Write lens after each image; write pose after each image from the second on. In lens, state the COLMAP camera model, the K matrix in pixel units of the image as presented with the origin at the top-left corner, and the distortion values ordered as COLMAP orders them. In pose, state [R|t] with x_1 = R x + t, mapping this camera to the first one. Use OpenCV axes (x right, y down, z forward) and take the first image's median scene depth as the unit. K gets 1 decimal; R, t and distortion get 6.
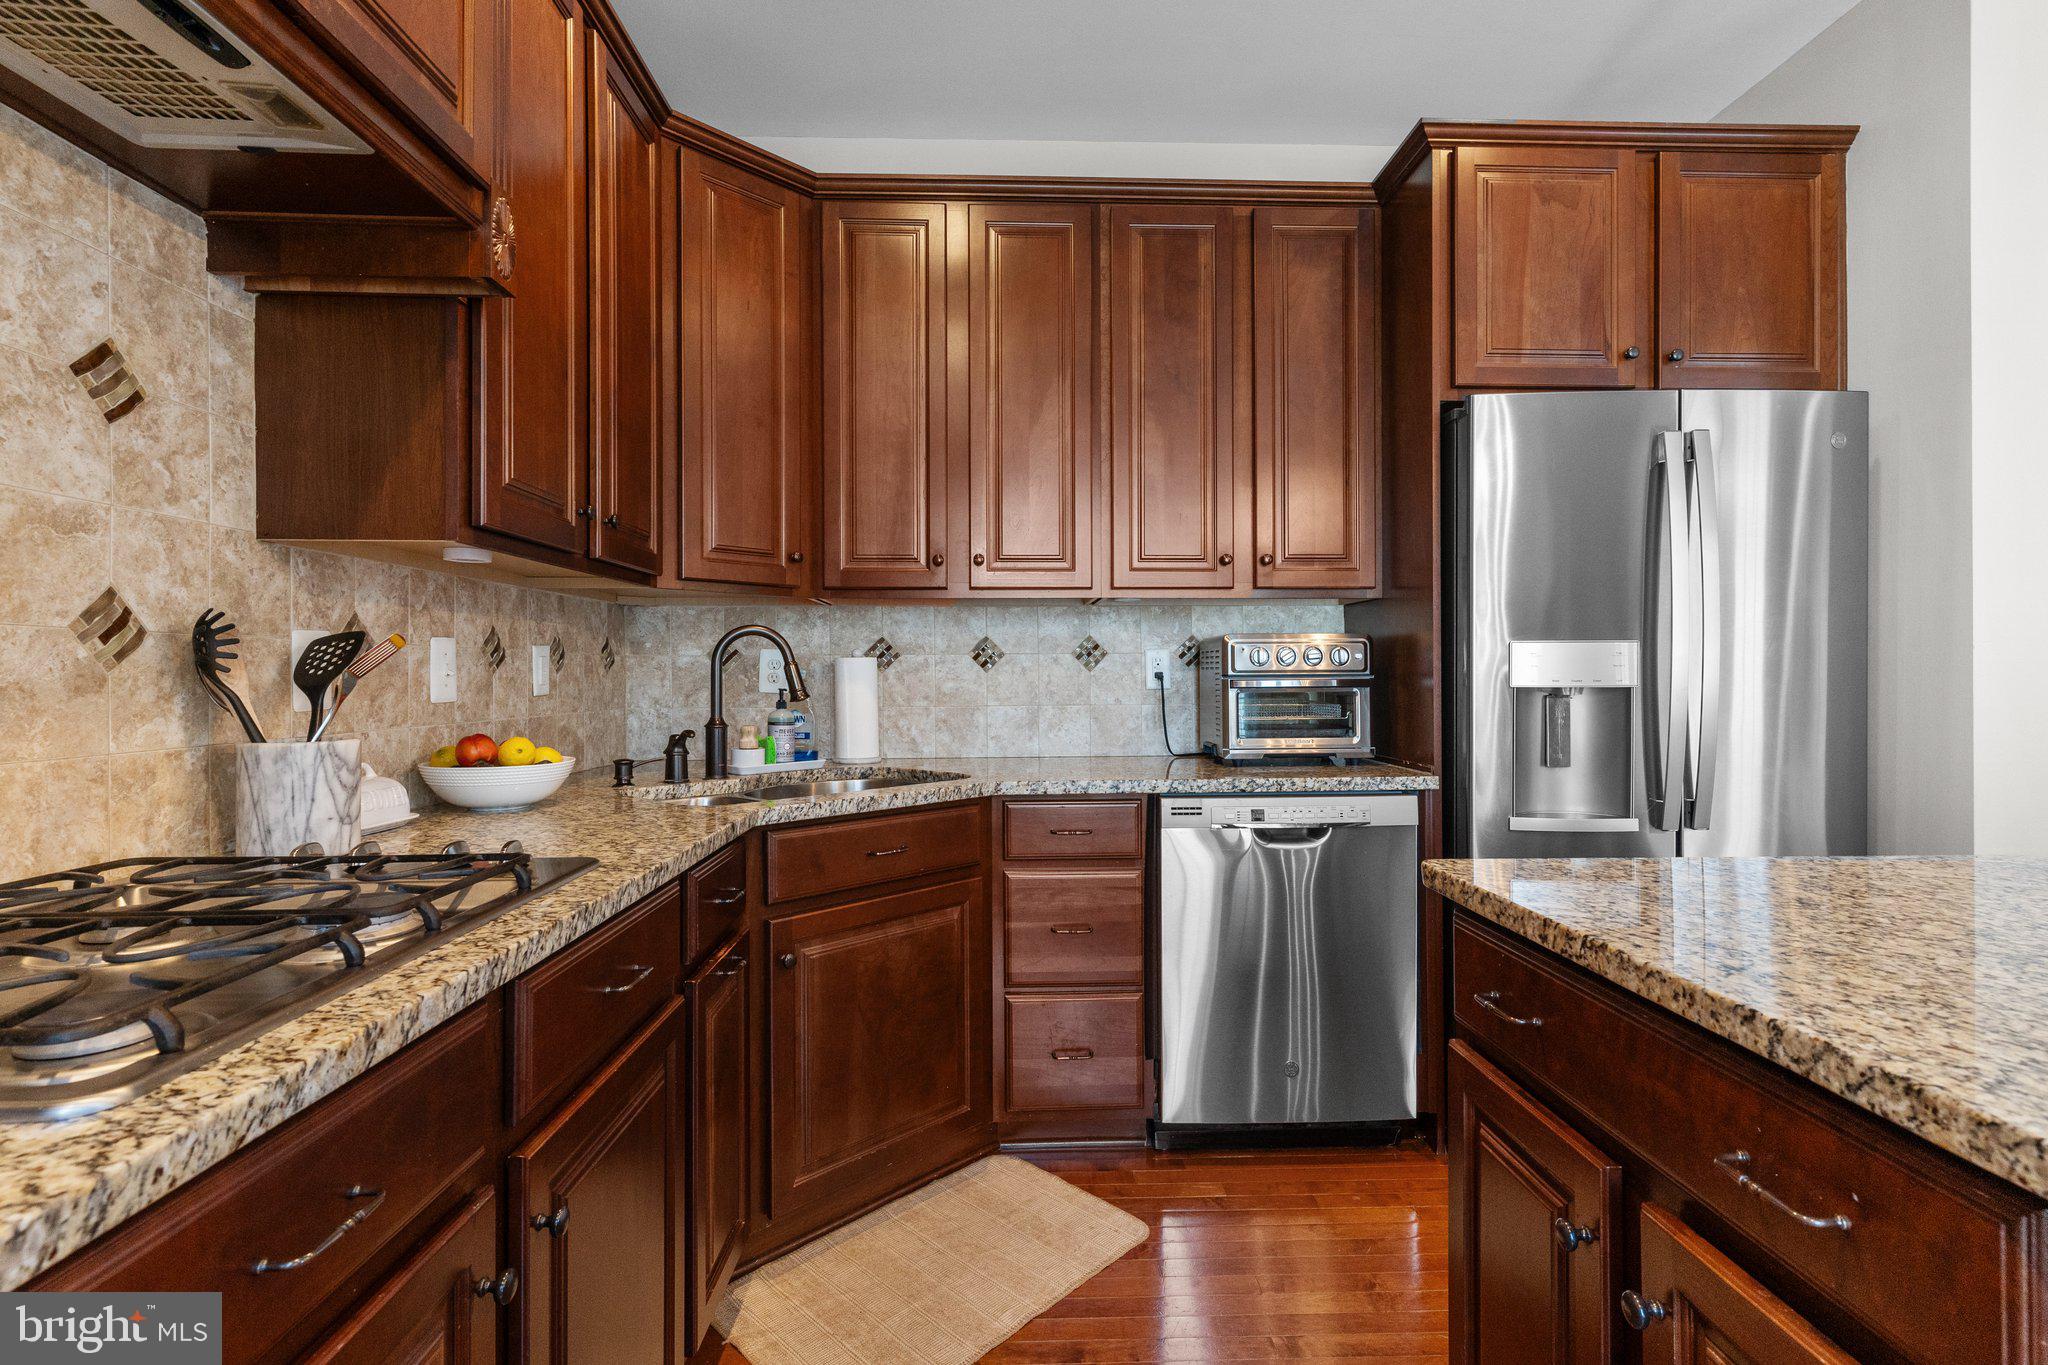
lens RADIAL K [[997.5, 0, 1054.8], [0, 997.5, 672.8], [0, 0, 1]] dist [0.000028, 0.000028]
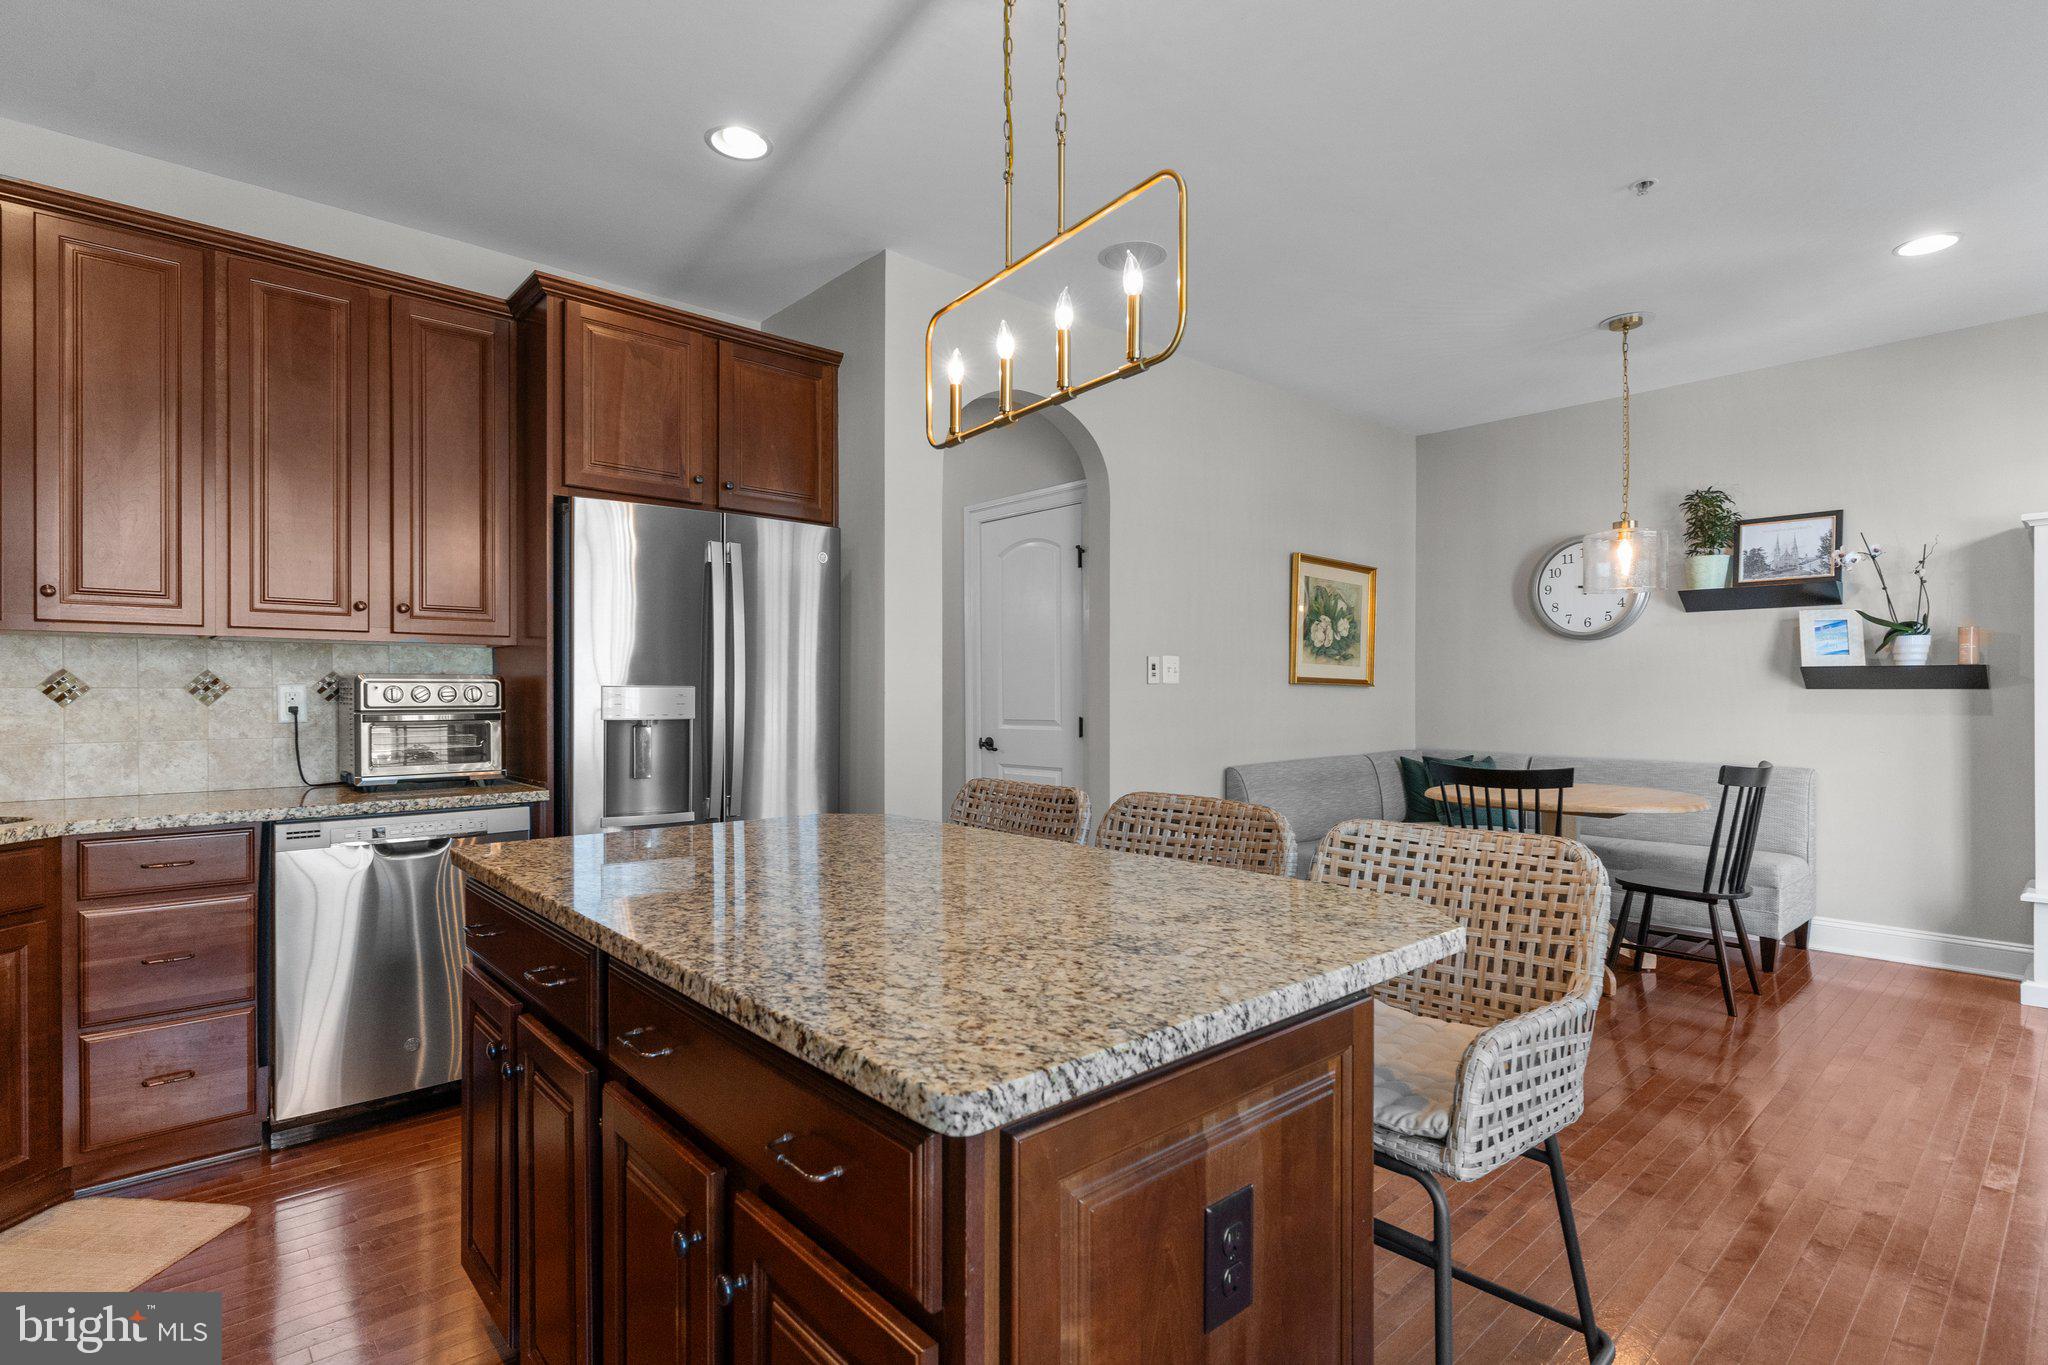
lens RADIAL K [[983.0, 0, 1026.4], [0, 983.0, 696.7], [0, 0, 1]] dist [-0.001567, -0.000981]
pose [[0.775872, 0.002372, 0.630886, 0.062245], [-0.004234, 0.999990, 0.001447, -0.018952], [-0.630876, -0.003794, 0.775874, -0.334728]]
